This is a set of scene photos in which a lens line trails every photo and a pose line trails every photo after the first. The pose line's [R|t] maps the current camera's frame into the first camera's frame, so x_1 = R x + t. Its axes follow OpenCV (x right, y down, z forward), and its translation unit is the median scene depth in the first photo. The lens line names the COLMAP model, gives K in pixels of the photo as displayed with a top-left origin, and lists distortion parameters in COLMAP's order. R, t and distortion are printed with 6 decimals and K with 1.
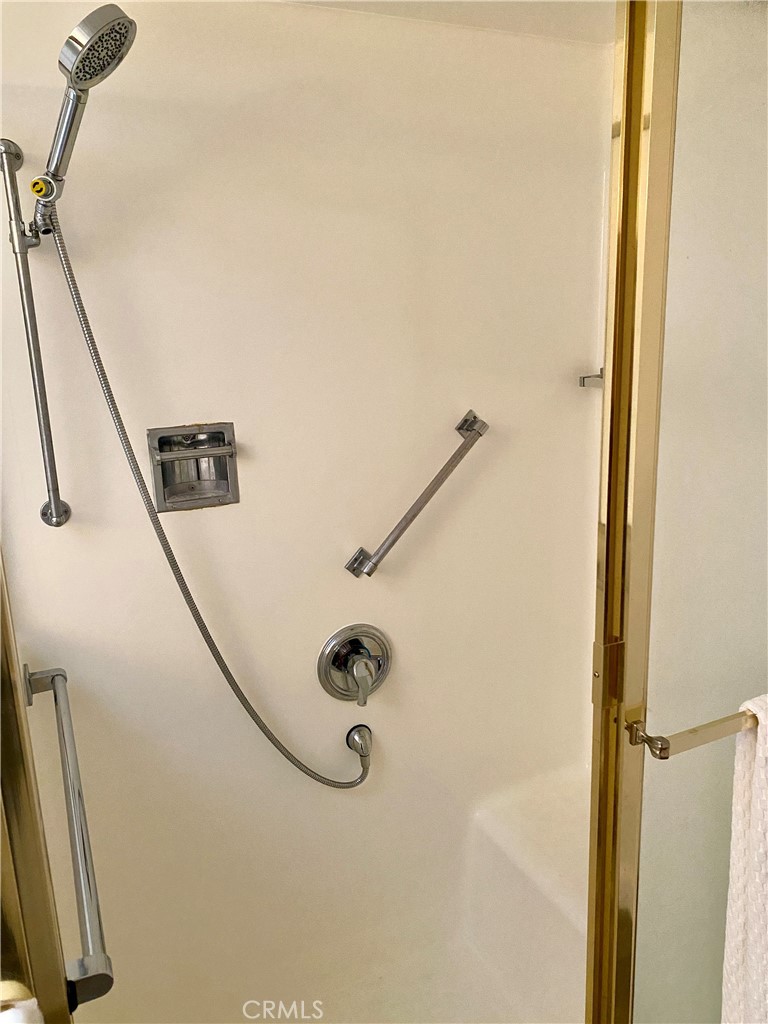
lens RADIAL K [[777.8, 0, 384.0], [0, 777.8, 512.0], [0, 0, 1]] dist [0.102022, -0.165144]
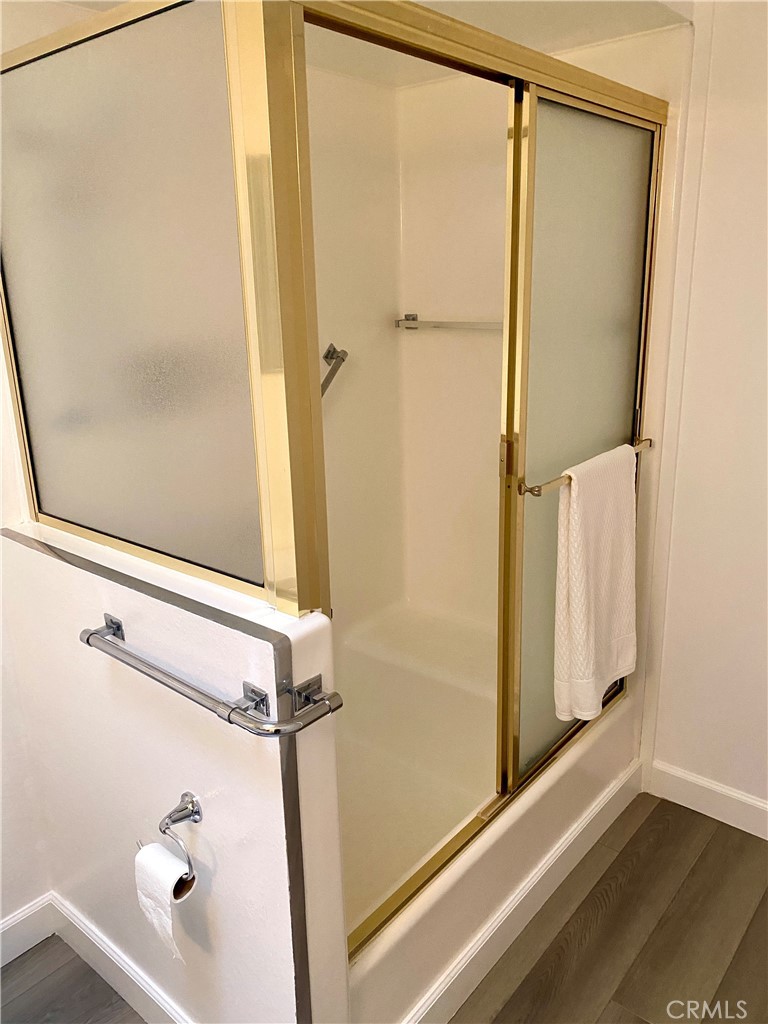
lens RADIAL K [[777.8, 0, 384.0], [0, 777.8, 512.0], [0, 0, 1]] dist [0.102022, -0.165144]
pose [[0.933218, -0.089197, 0.348064, -0.648989], [0.073777, 0.995625, 0.057337, 0.192719], [-0.351656, -0.027829, 0.935716, -0.672804]]
